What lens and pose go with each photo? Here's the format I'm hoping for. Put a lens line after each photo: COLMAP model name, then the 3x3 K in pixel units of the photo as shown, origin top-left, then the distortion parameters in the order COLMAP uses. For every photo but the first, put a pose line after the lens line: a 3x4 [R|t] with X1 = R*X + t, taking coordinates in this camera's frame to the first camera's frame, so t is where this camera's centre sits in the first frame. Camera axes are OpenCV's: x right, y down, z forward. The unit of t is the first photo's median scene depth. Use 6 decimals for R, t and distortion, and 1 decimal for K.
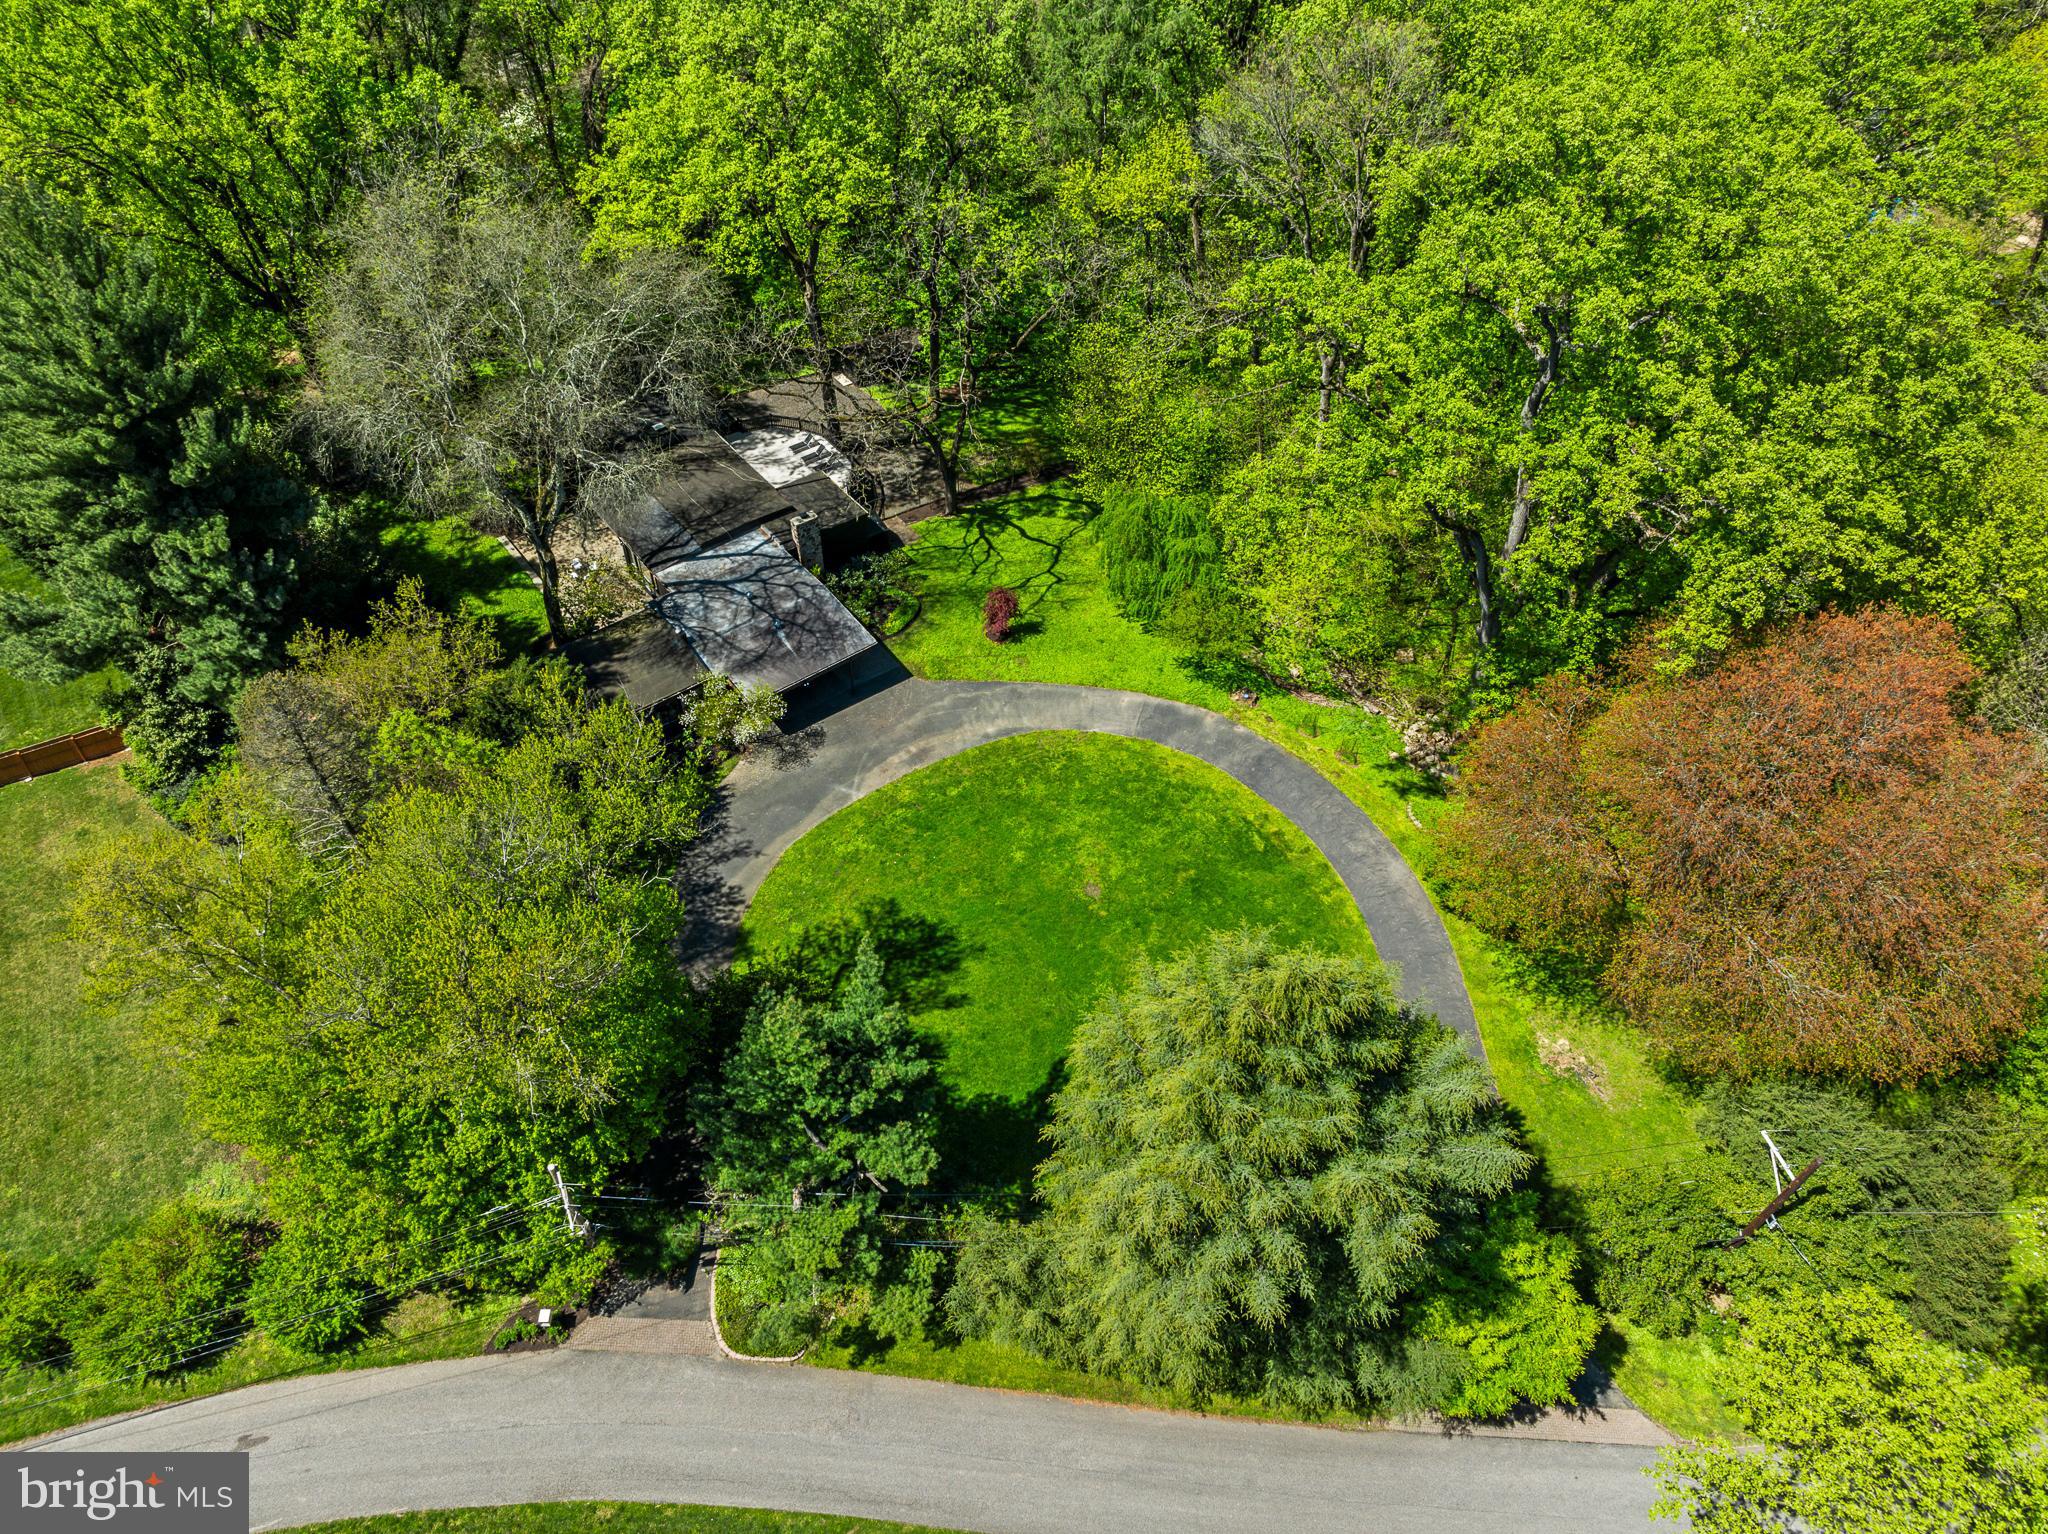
lens RADIAL K [[1449.5, 0, 1019.3], [0, 1449.5, 763.2], [0, 0, 1]] dist [-0.041074, 0.011441]
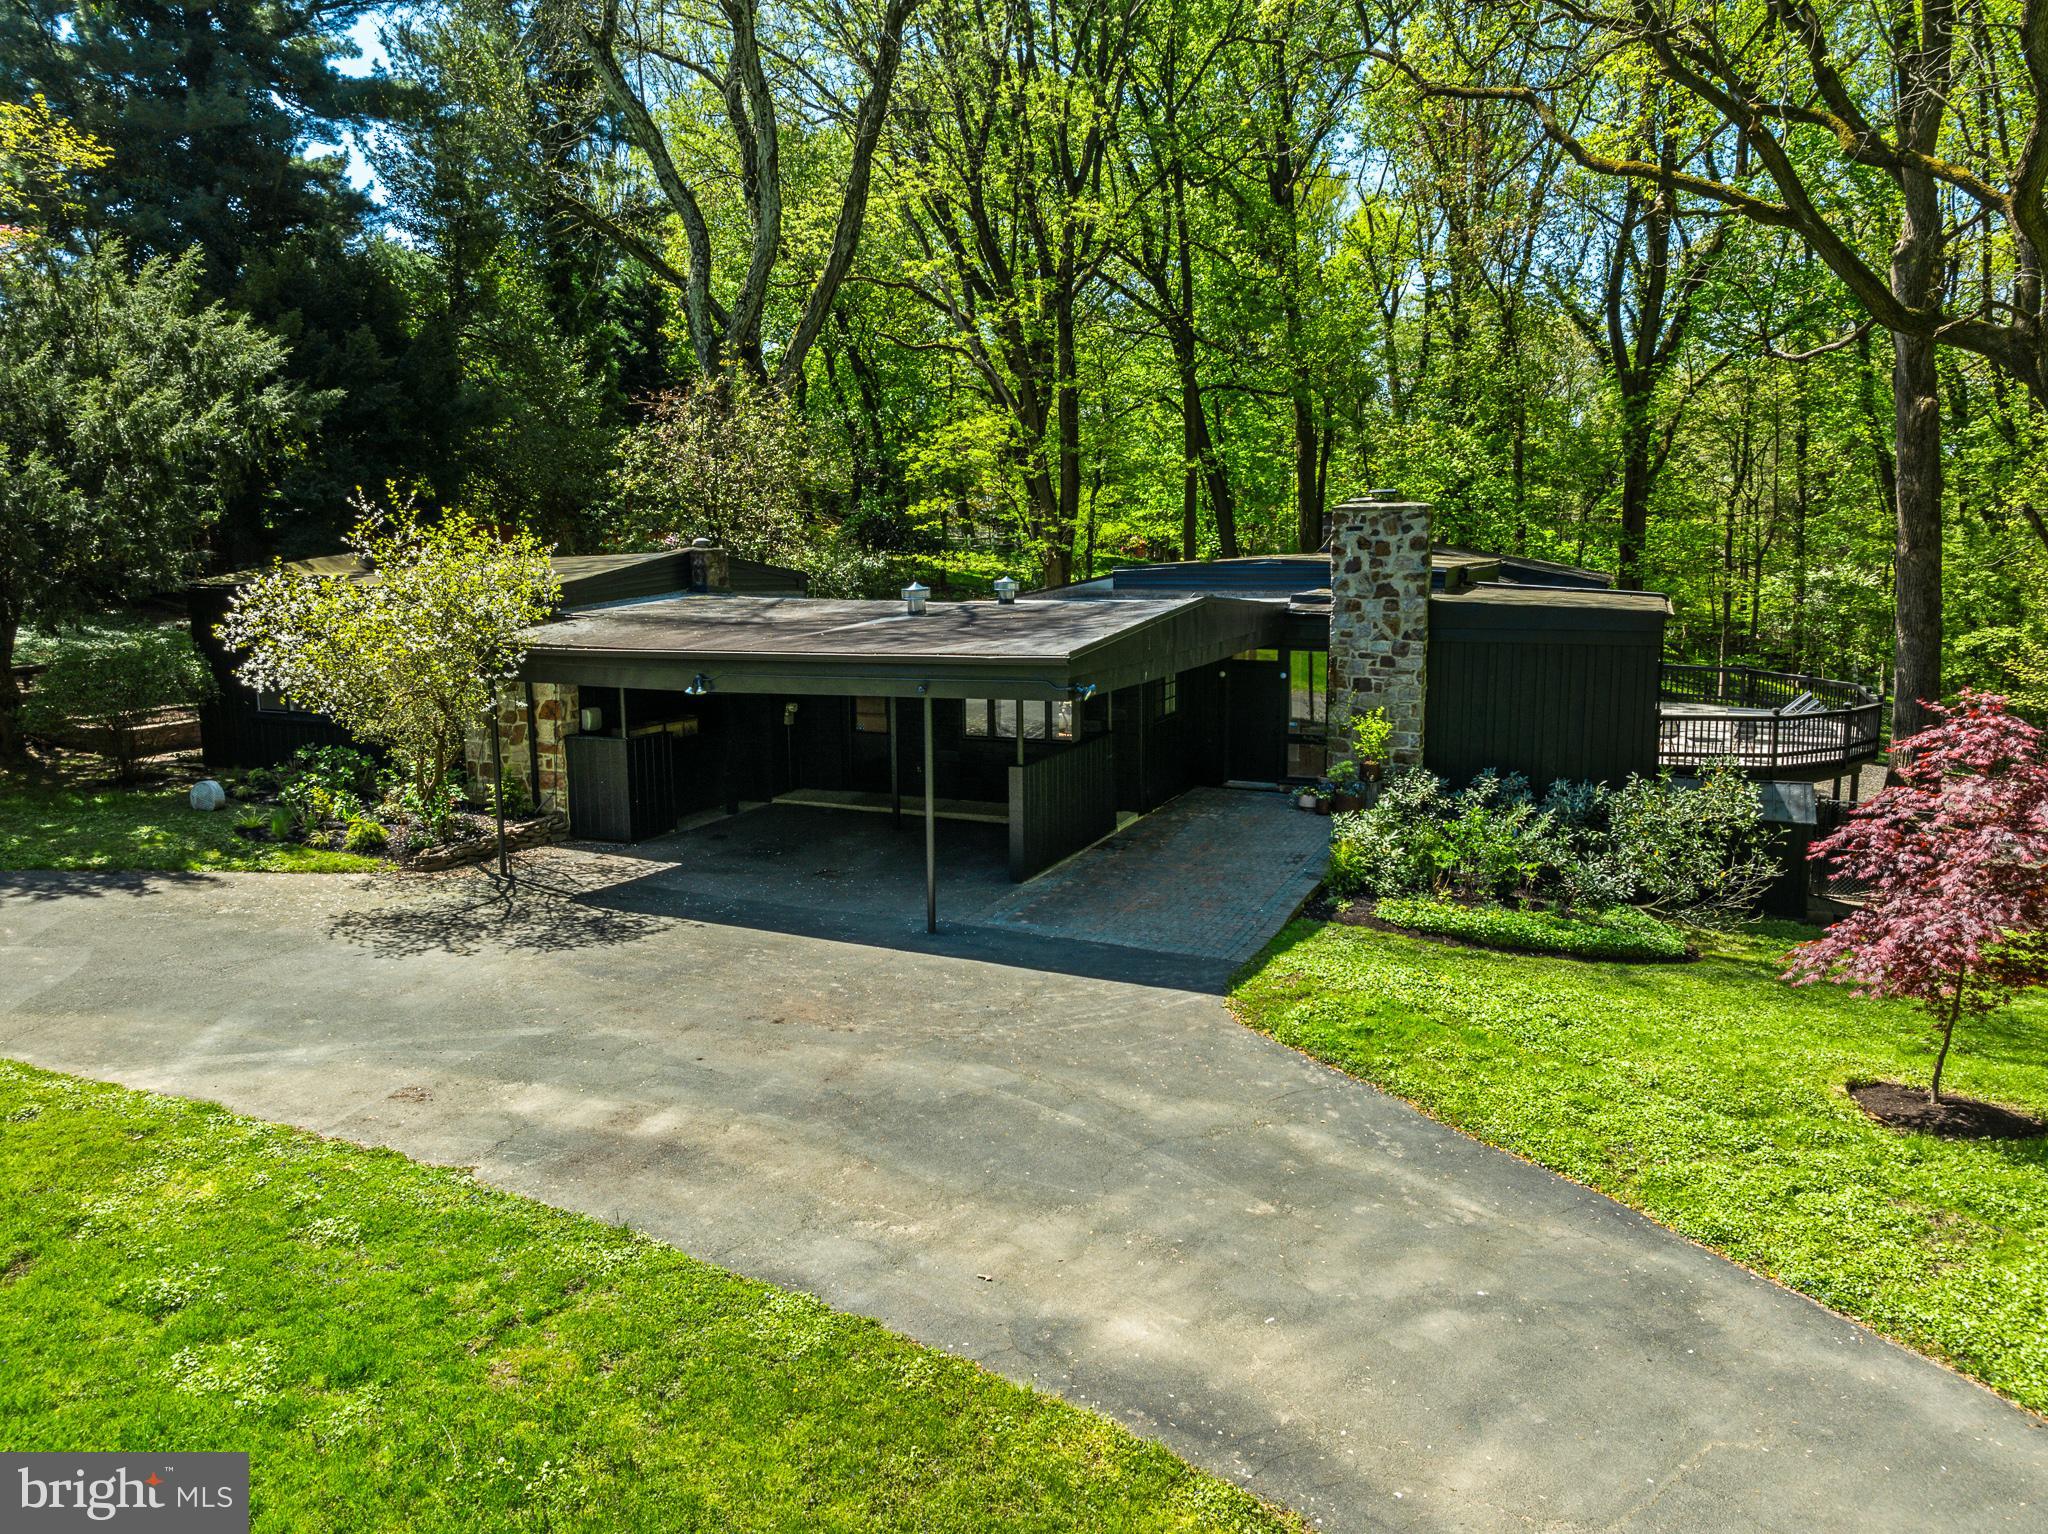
lens RADIAL K [[1461.6, 0, 1016.4], [0, 1461.6, 757.7], [0, 0, 1]] dist [-0.033186, -0.001663]
pose [[0.496190, 0.125321, -0.859122, 0.063806], [-0.629496, 0.733416, -0.256585, -0.021278], [0.597938, 0.668129, 0.442803, 0.930270]]
